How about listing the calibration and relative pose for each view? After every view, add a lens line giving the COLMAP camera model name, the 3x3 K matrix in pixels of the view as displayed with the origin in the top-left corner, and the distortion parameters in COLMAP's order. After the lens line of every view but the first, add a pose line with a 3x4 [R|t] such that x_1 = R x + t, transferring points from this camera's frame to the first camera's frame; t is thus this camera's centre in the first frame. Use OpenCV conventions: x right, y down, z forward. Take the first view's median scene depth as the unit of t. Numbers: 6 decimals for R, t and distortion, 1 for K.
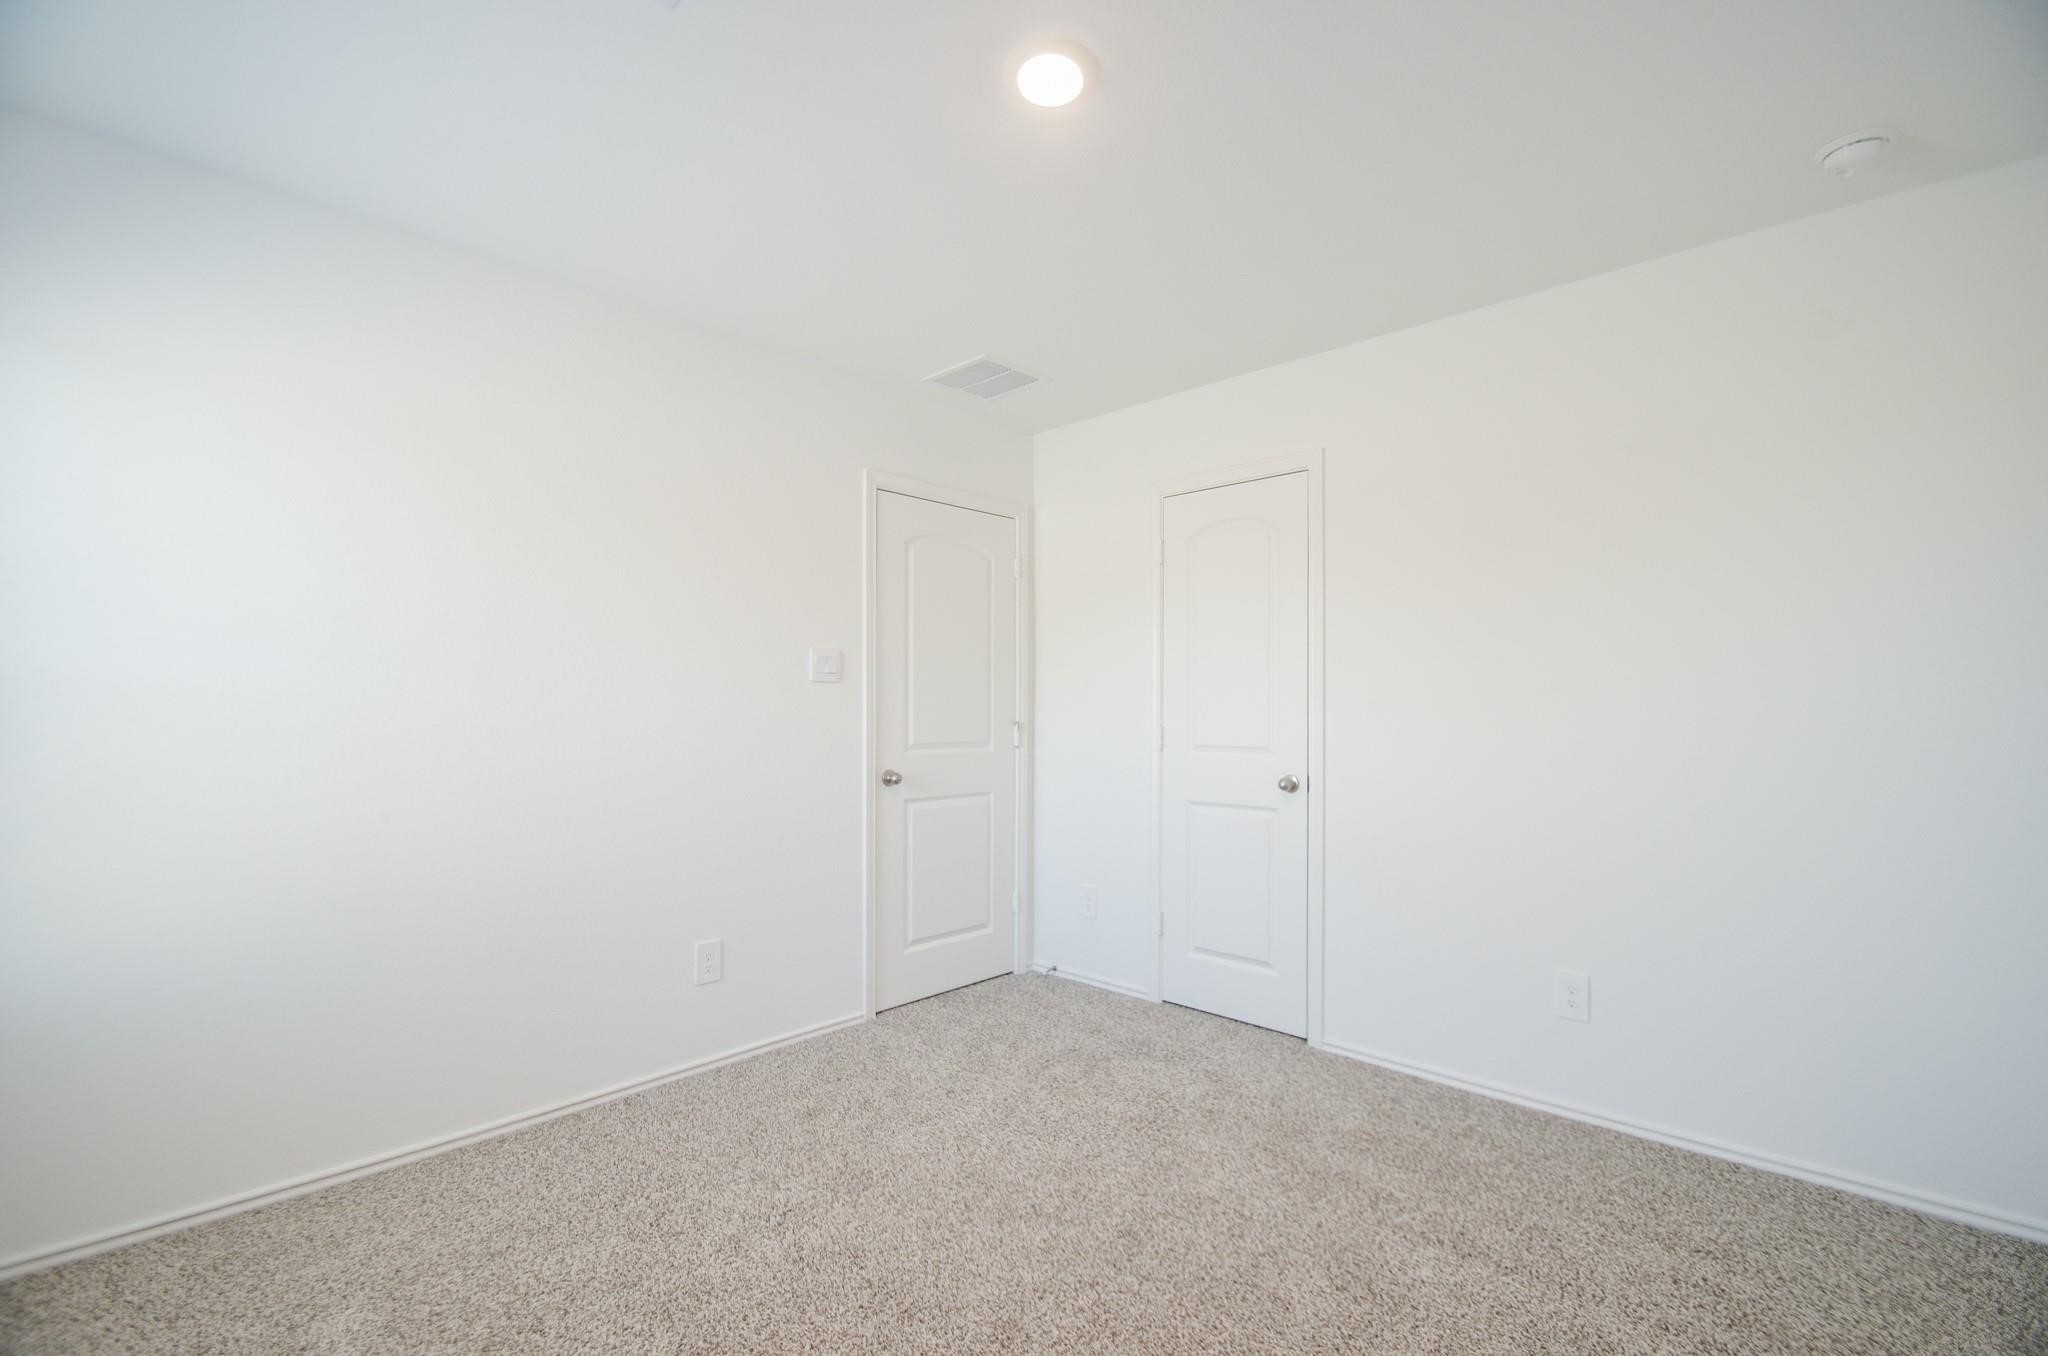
lens RADIAL K [[898.6, 0, 1030.8], [0, 898.6, 687.4], [0, 0, 1]] dist [0.004213, -0.006469]
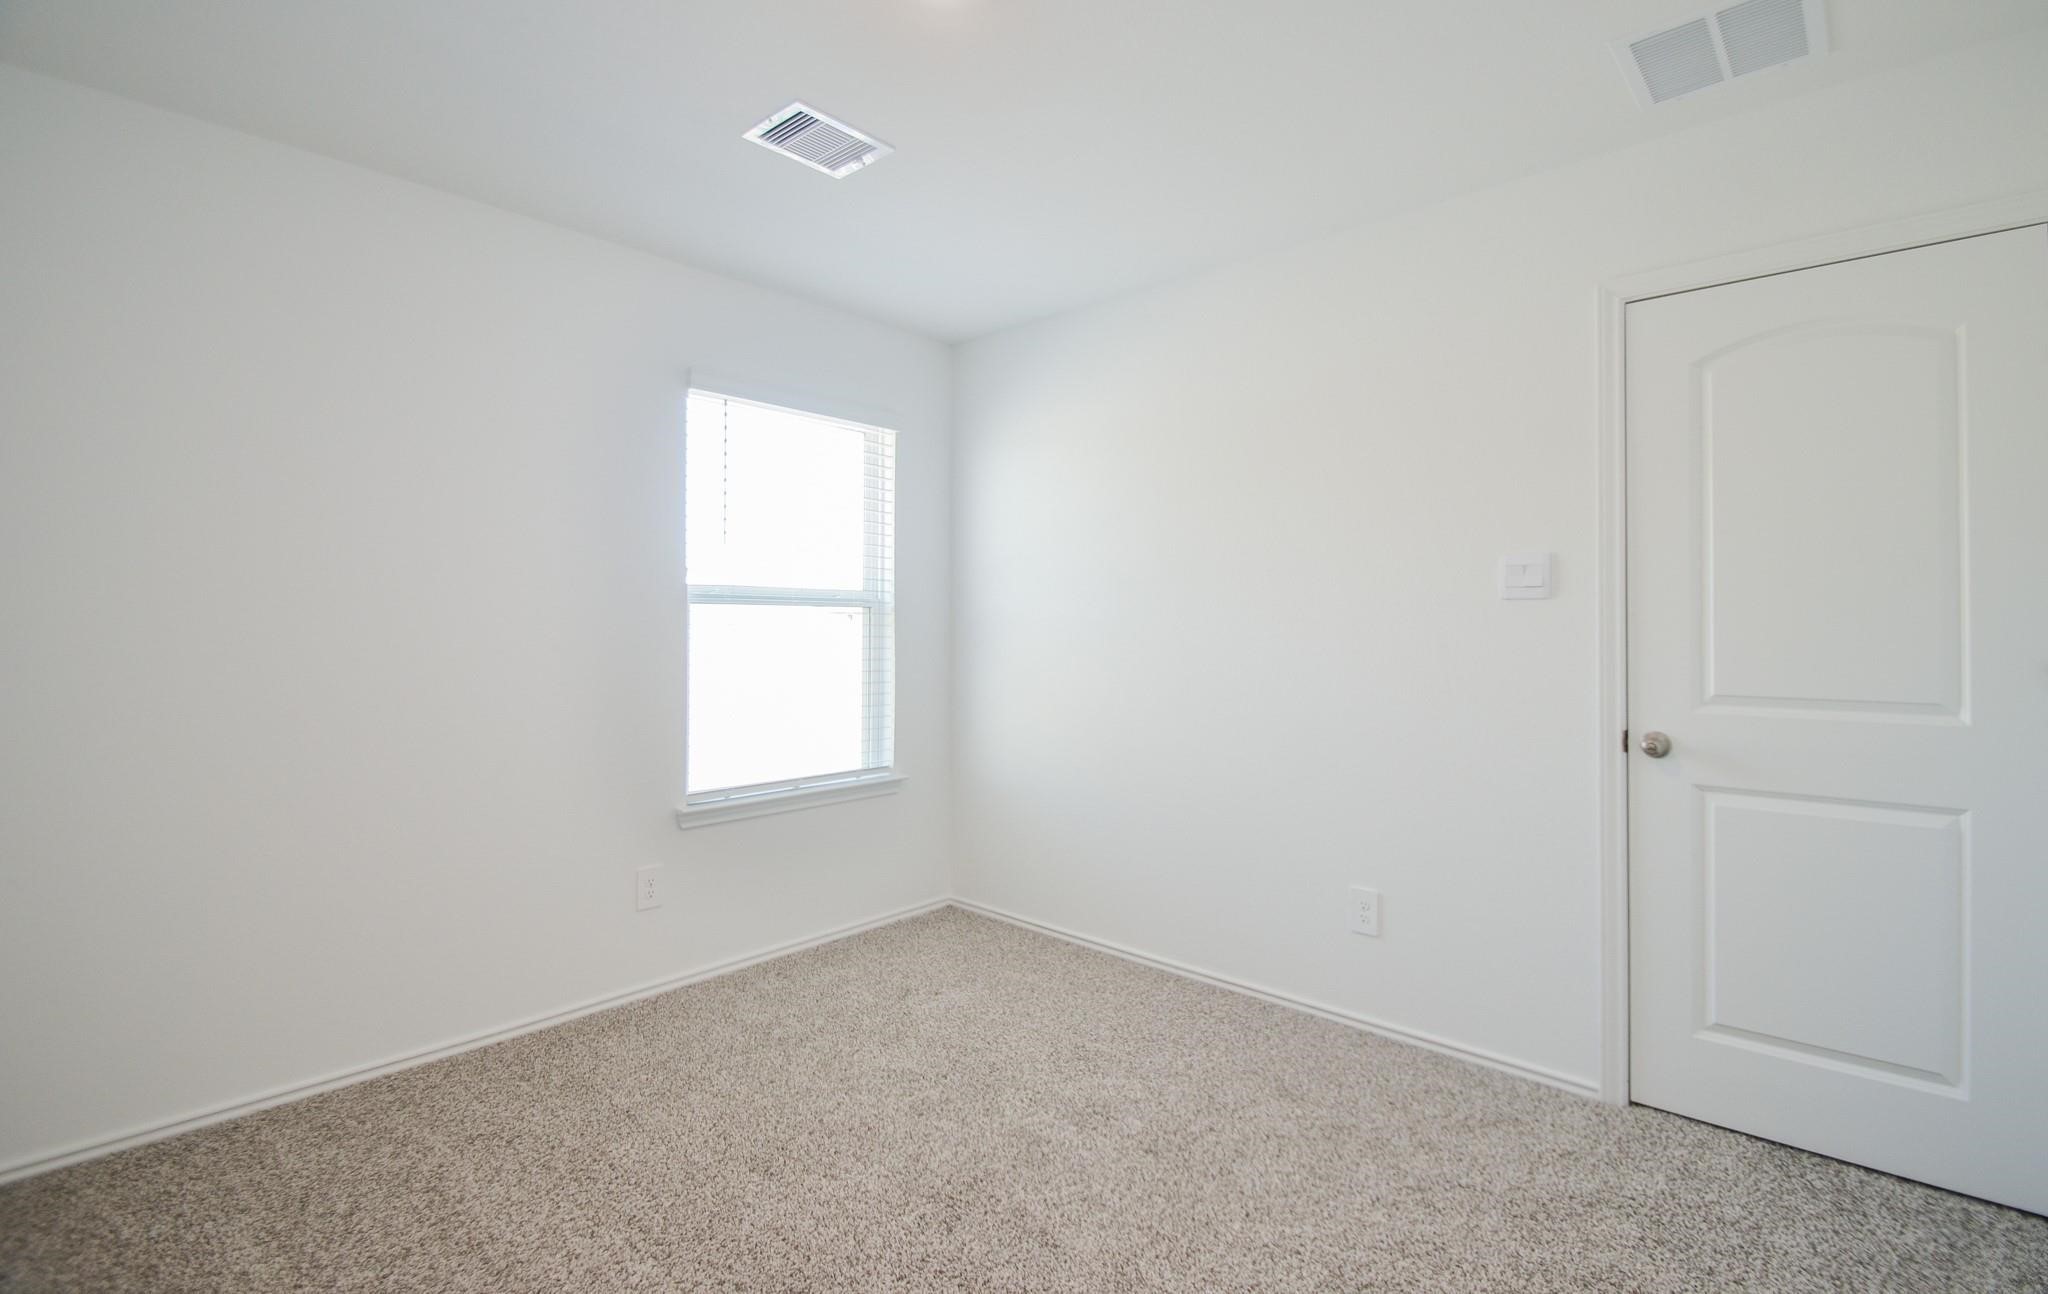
lens RADIAL K [[953.7, 0, 1129.1], [0, 953.7, 622.3], [0, 0, 1]] dist [-0.006074, -0.001376]
pose [[0.046814, -0.026714, -0.998546, 0.493124], [0.004596, 0.999637, -0.026528, 0.029708], [0.998893, -0.003347, 0.046920, 0.584041]]
